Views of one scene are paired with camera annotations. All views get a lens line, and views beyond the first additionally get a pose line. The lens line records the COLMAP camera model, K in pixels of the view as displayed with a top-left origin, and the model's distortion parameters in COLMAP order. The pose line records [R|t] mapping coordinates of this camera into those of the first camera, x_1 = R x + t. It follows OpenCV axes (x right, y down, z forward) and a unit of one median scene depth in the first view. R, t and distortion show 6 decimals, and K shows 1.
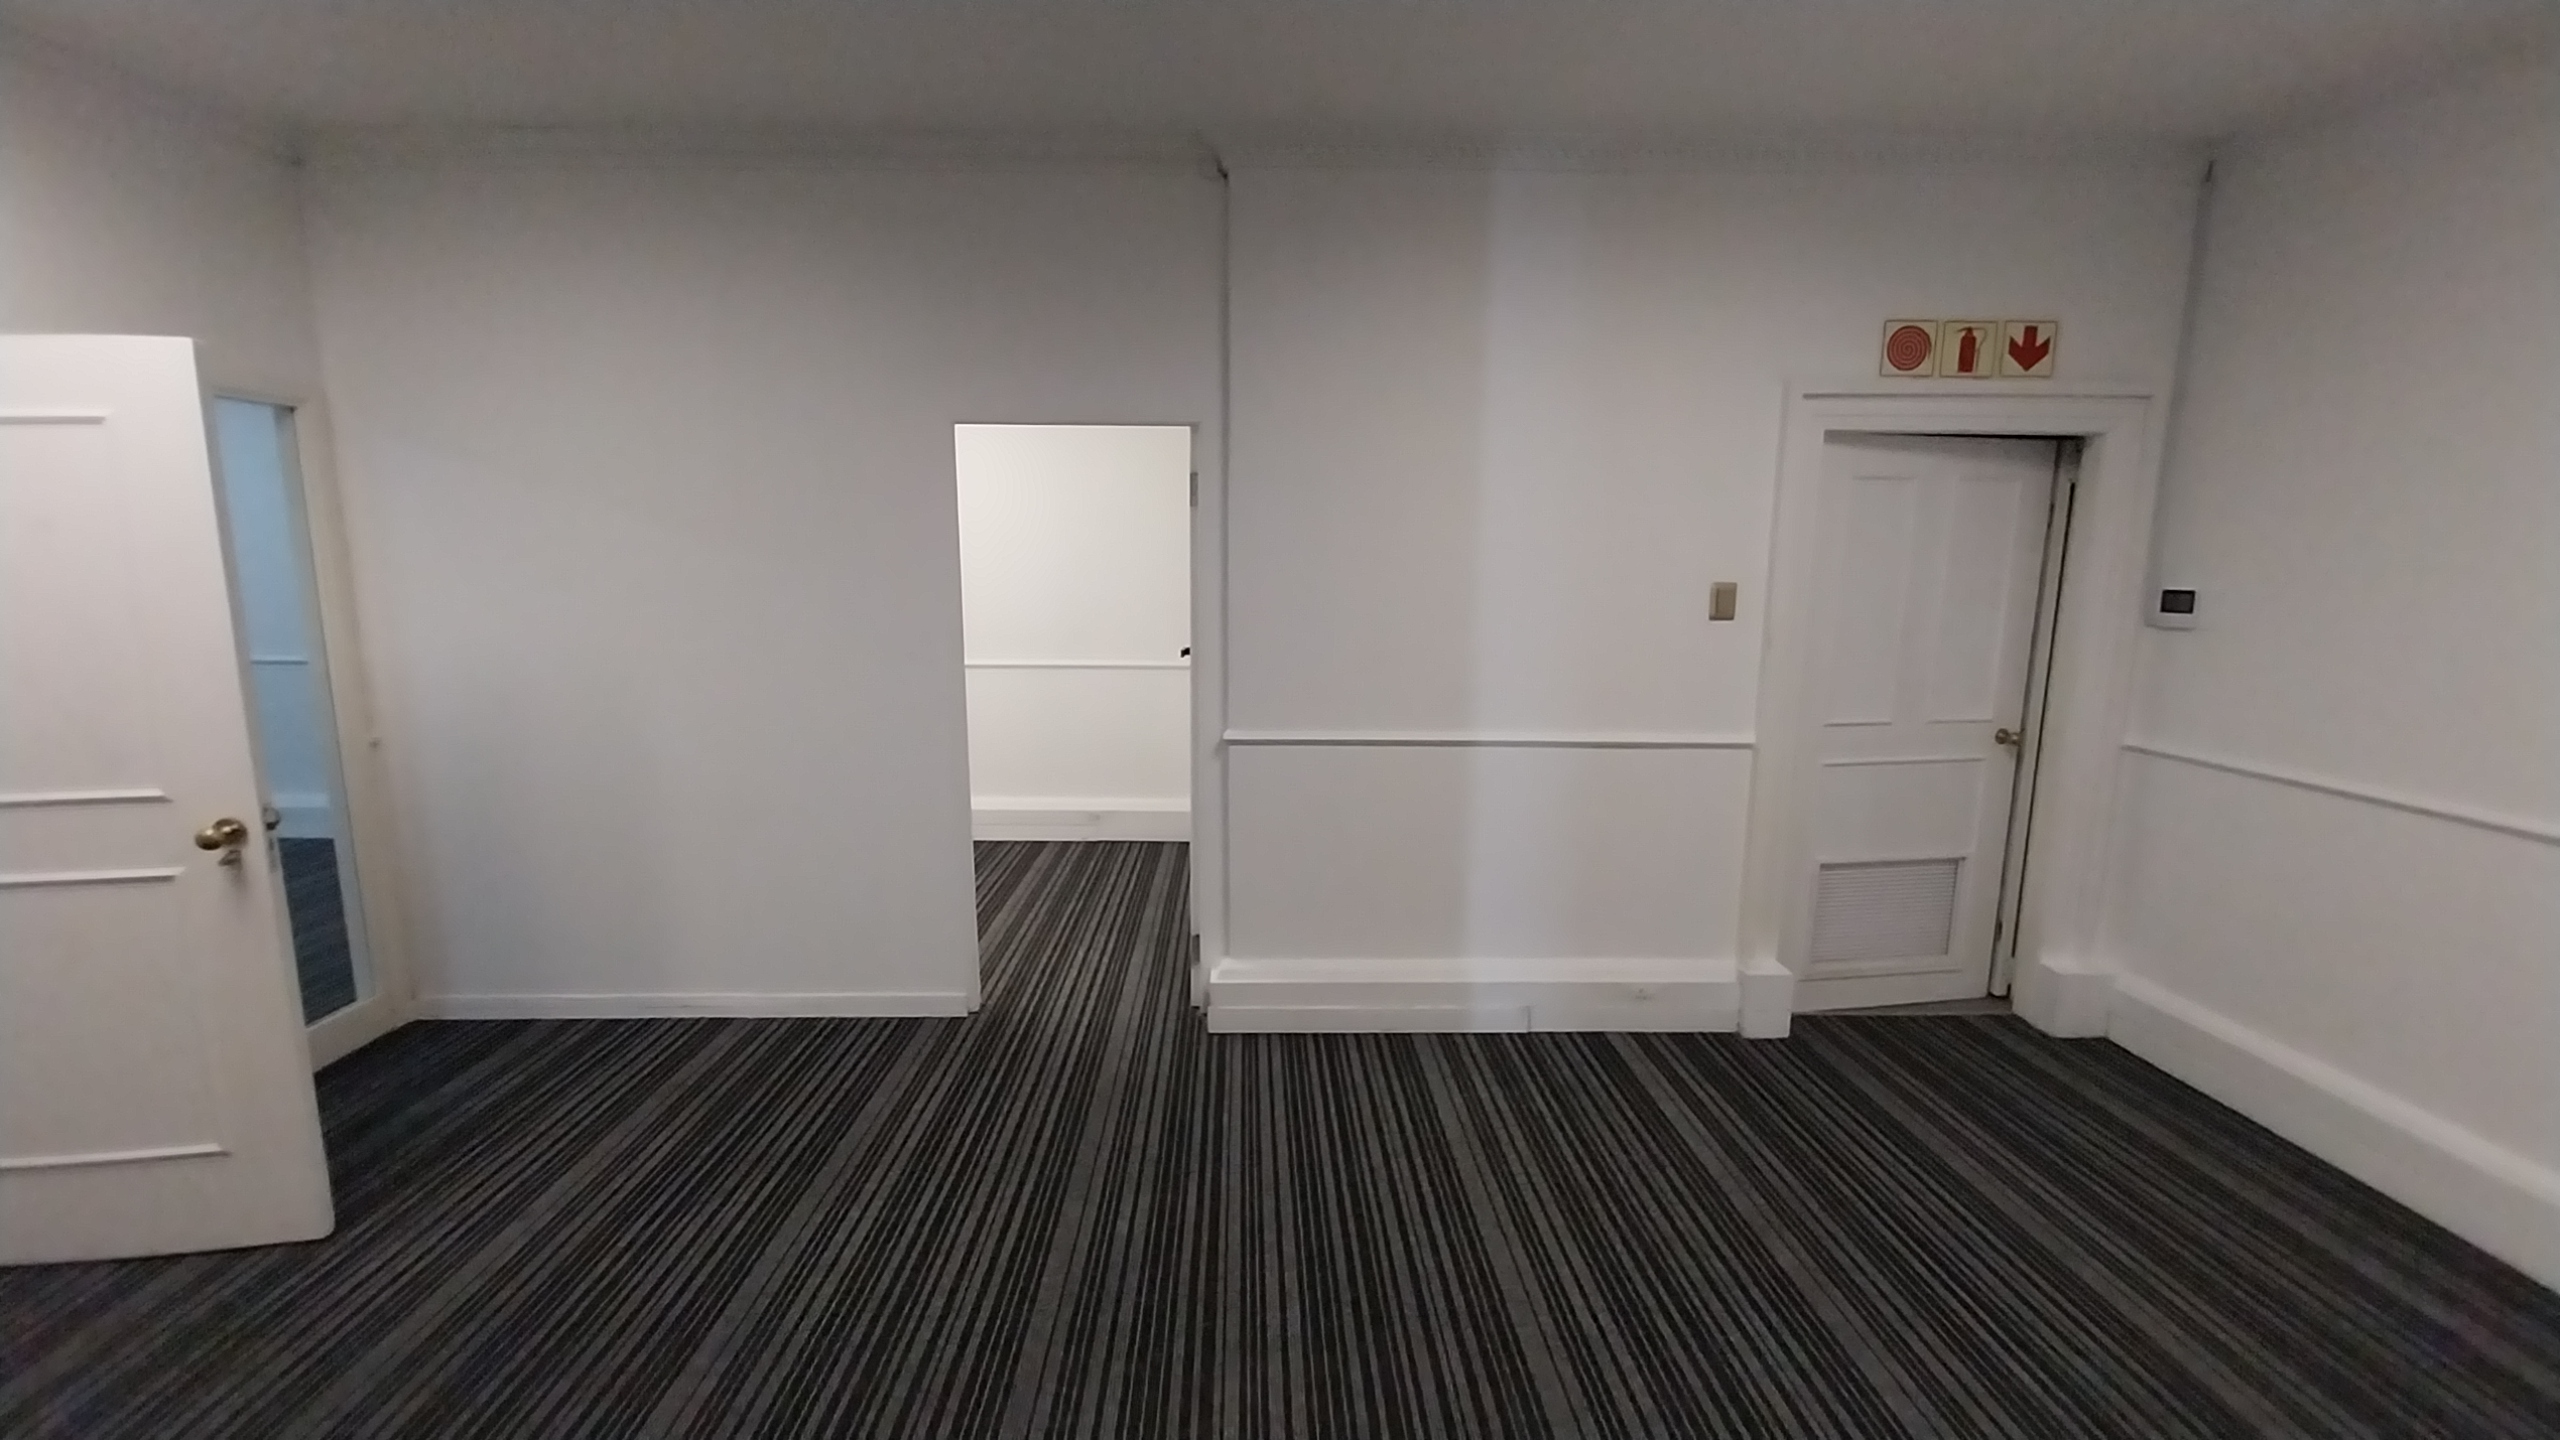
lens RADIAL K [[1001.9, 0, 1275.8], [0, 1001.9, 725.2], [0, 0, 1]] dist [0.014847, -0.000098]
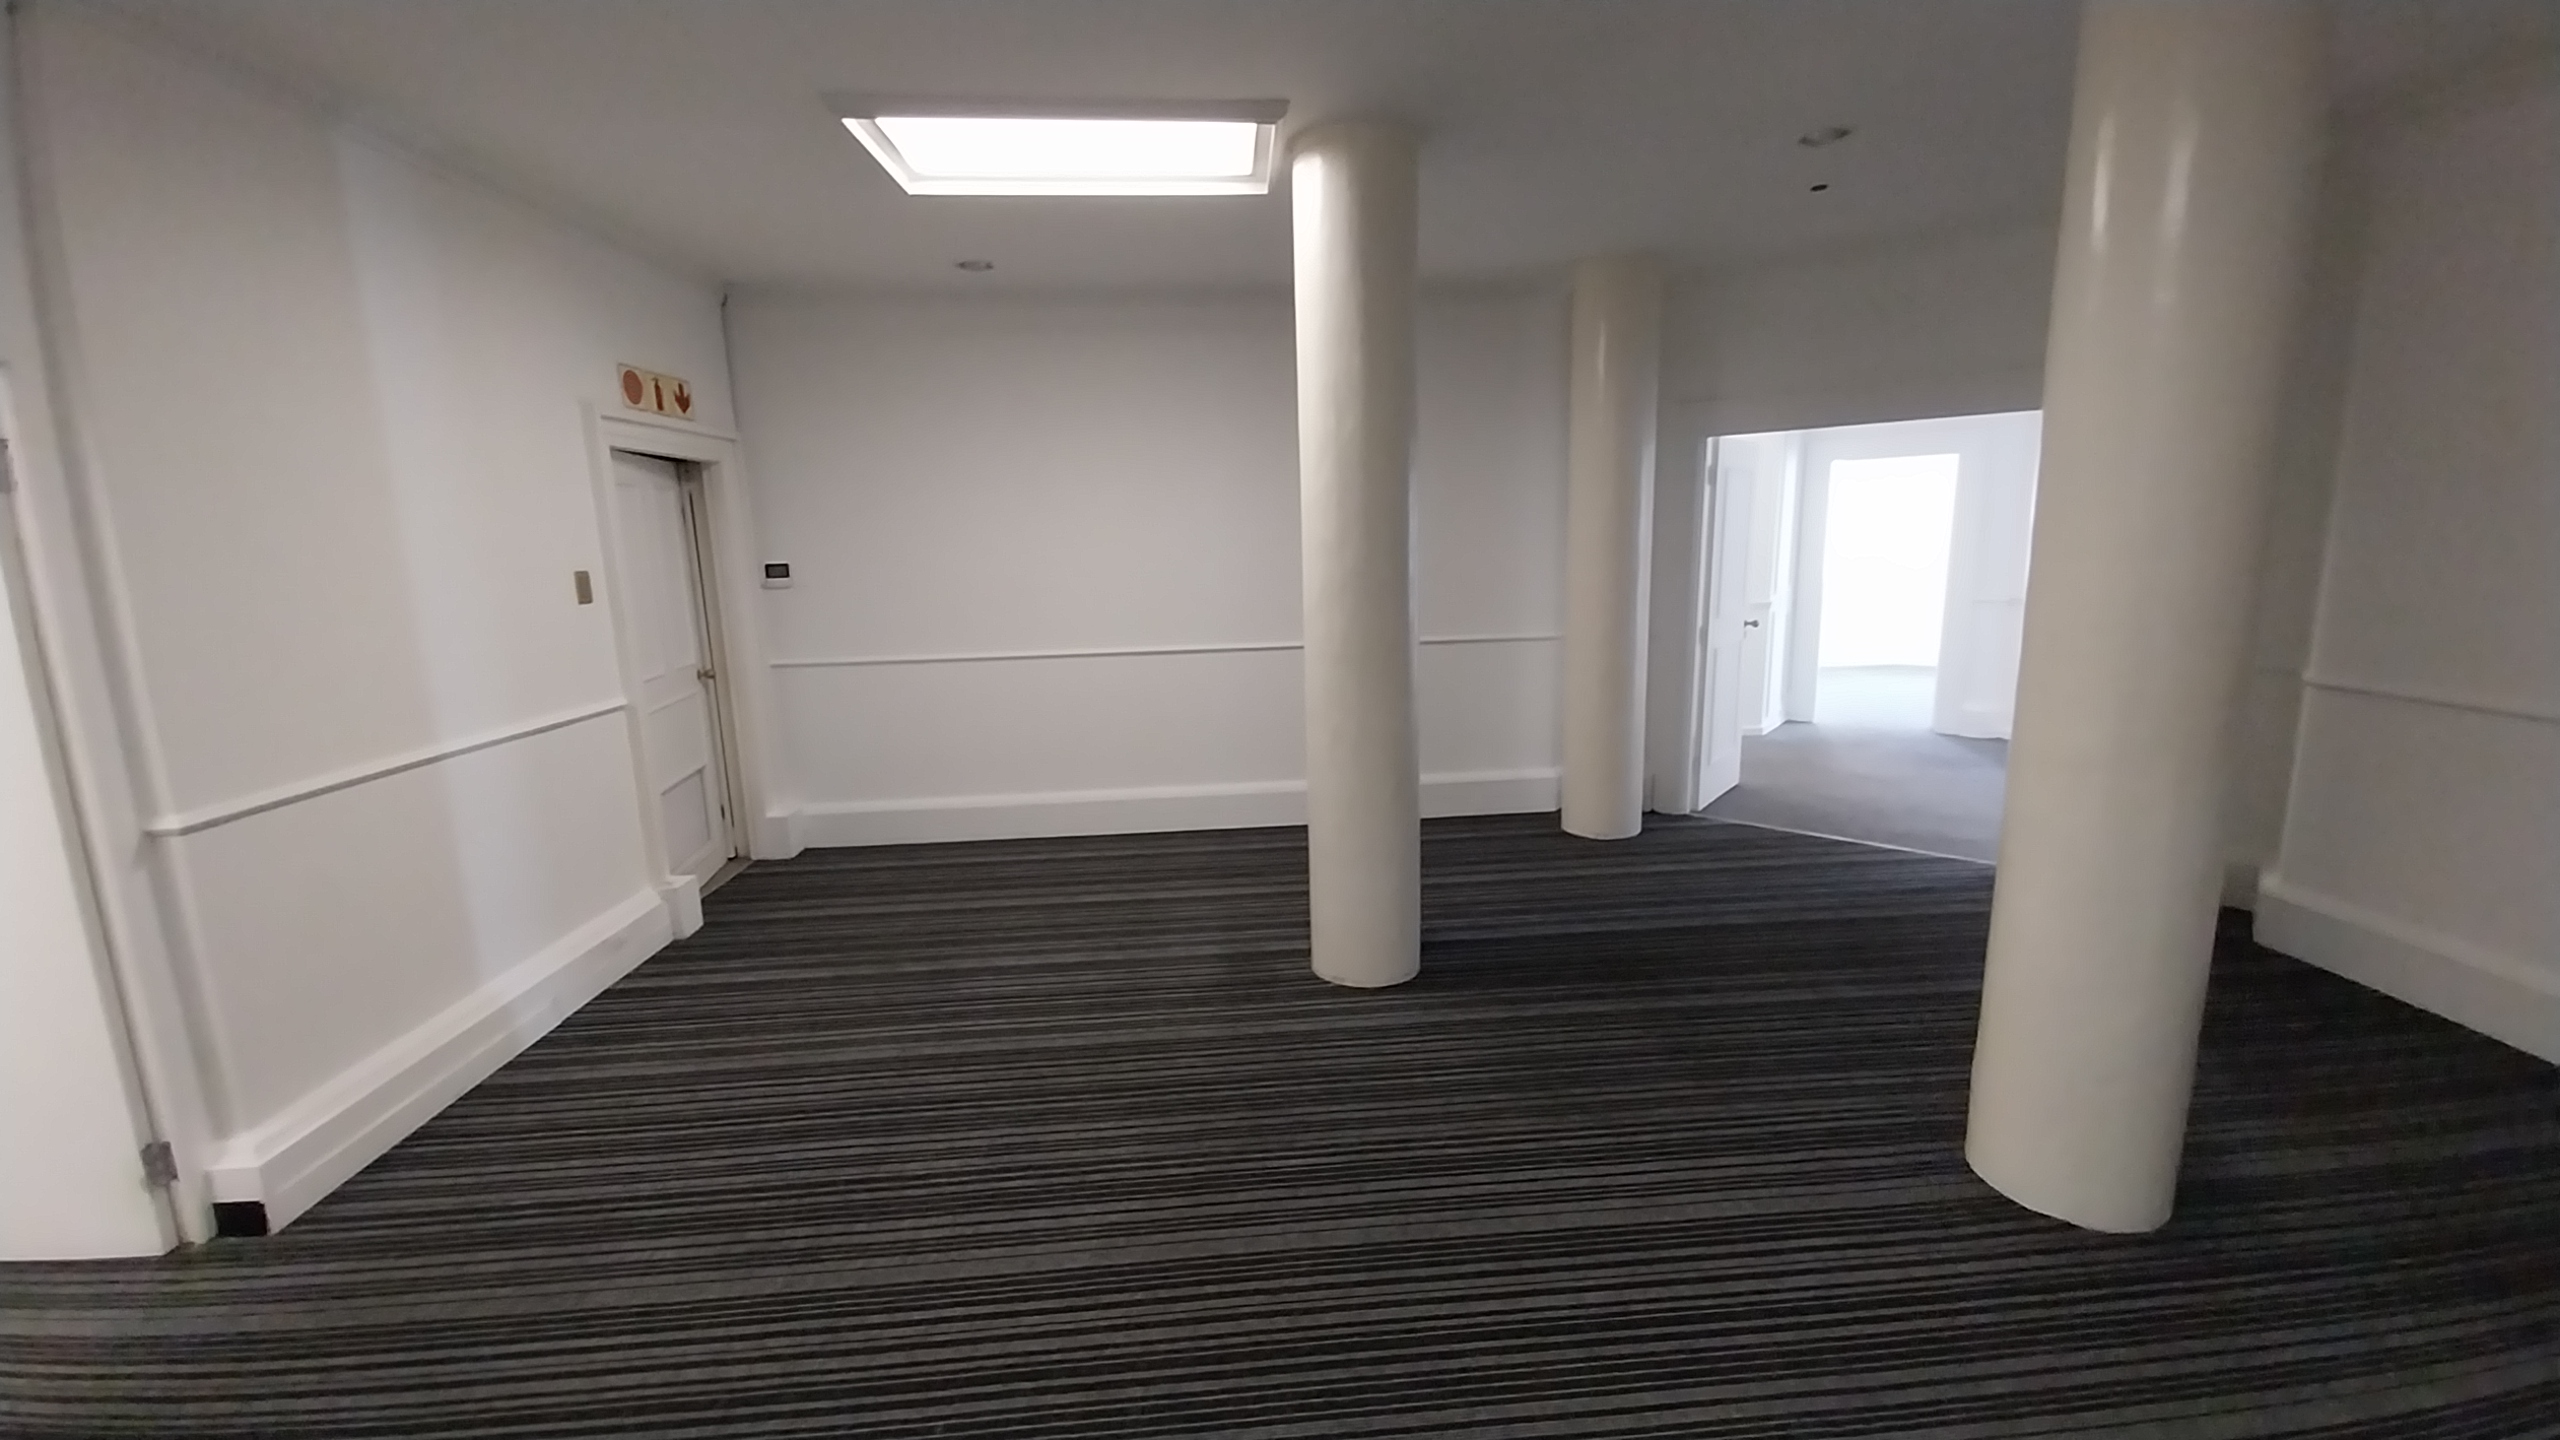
lens RADIAL K [[1006.8, 0, 1290.8], [0, 1006.8, 730.6], [0, 0, 1]] dist [-0.000262, -0.000270]
pose [[-0.040922, -0.197968, 0.979354, -0.754458], [0.187846, 0.961173, 0.202142, -0.045940], [-0.981346, 0.192239, -0.002146, 0.238721]]
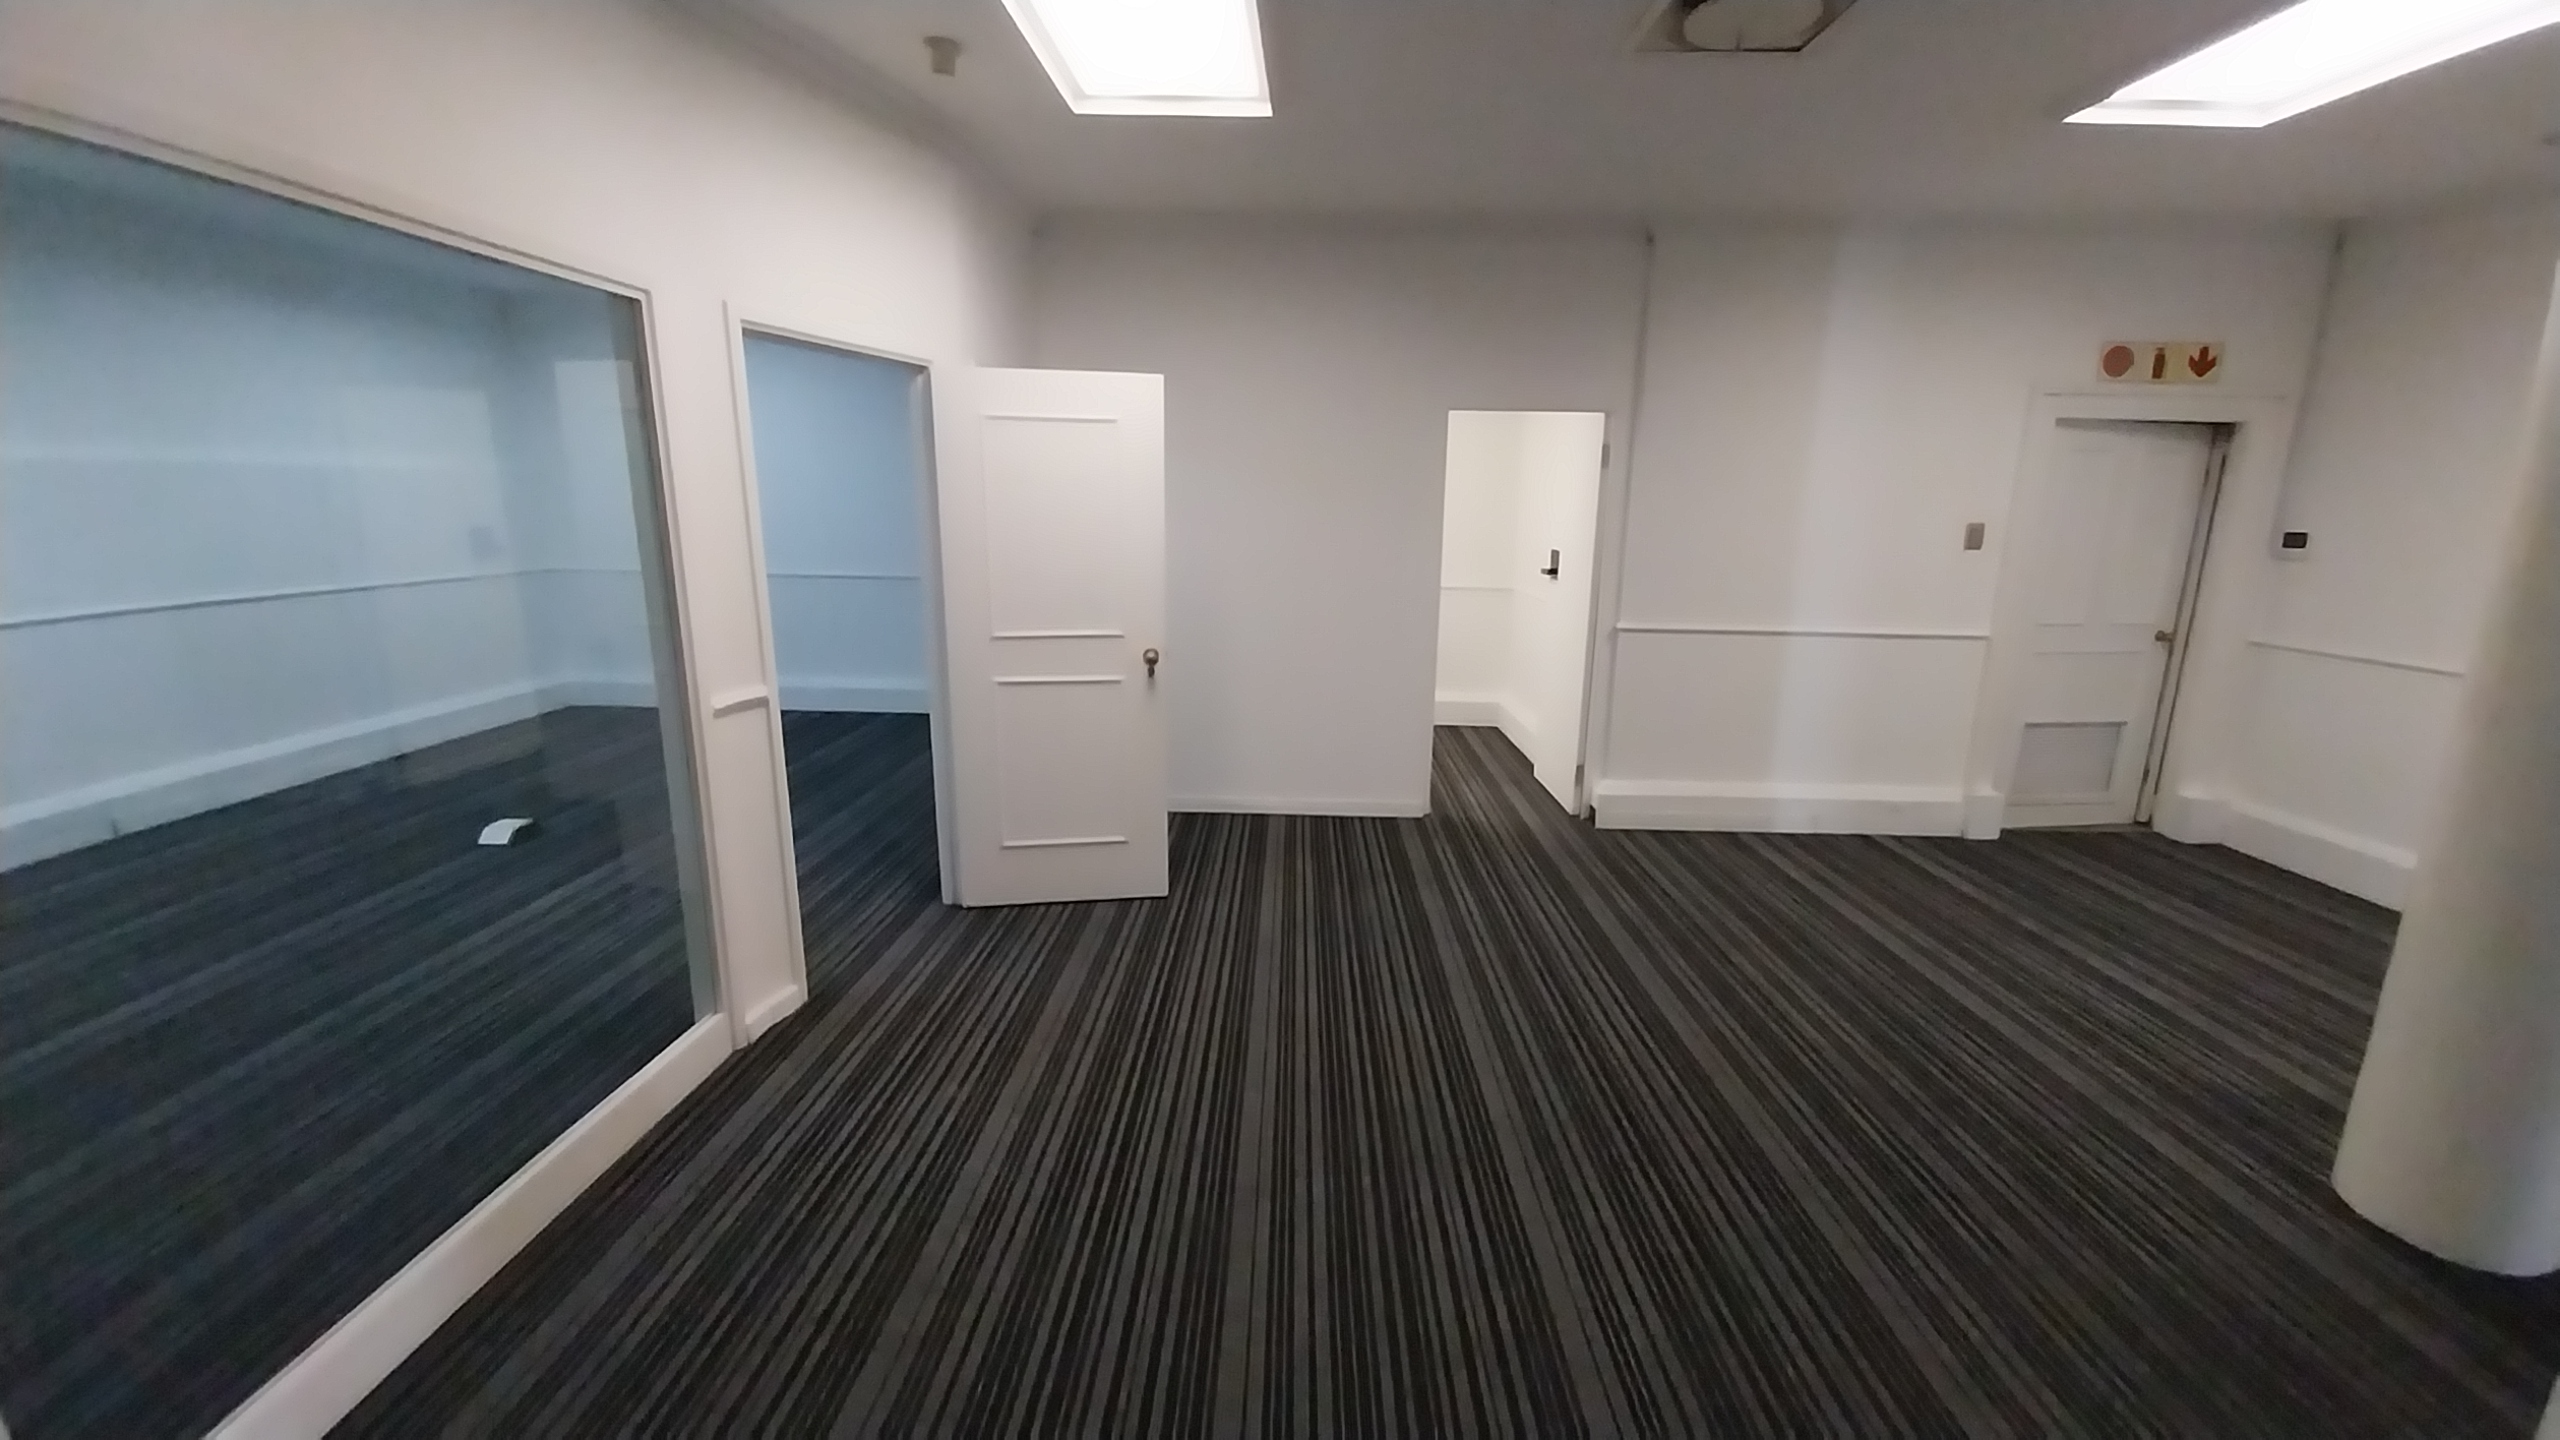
lens RADIAL K [[1006.8, 0, 1290.8], [0, 1006.8, 730.6], [0, 0, 1]] dist [-0.000262, -0.000270]
pose [[0.999003, 0.017227, -0.041176, -0.477747], [-0.014787, 0.998157, 0.058849, 0.086070], [0.042114, -0.058181, 0.997417, -0.508661]]
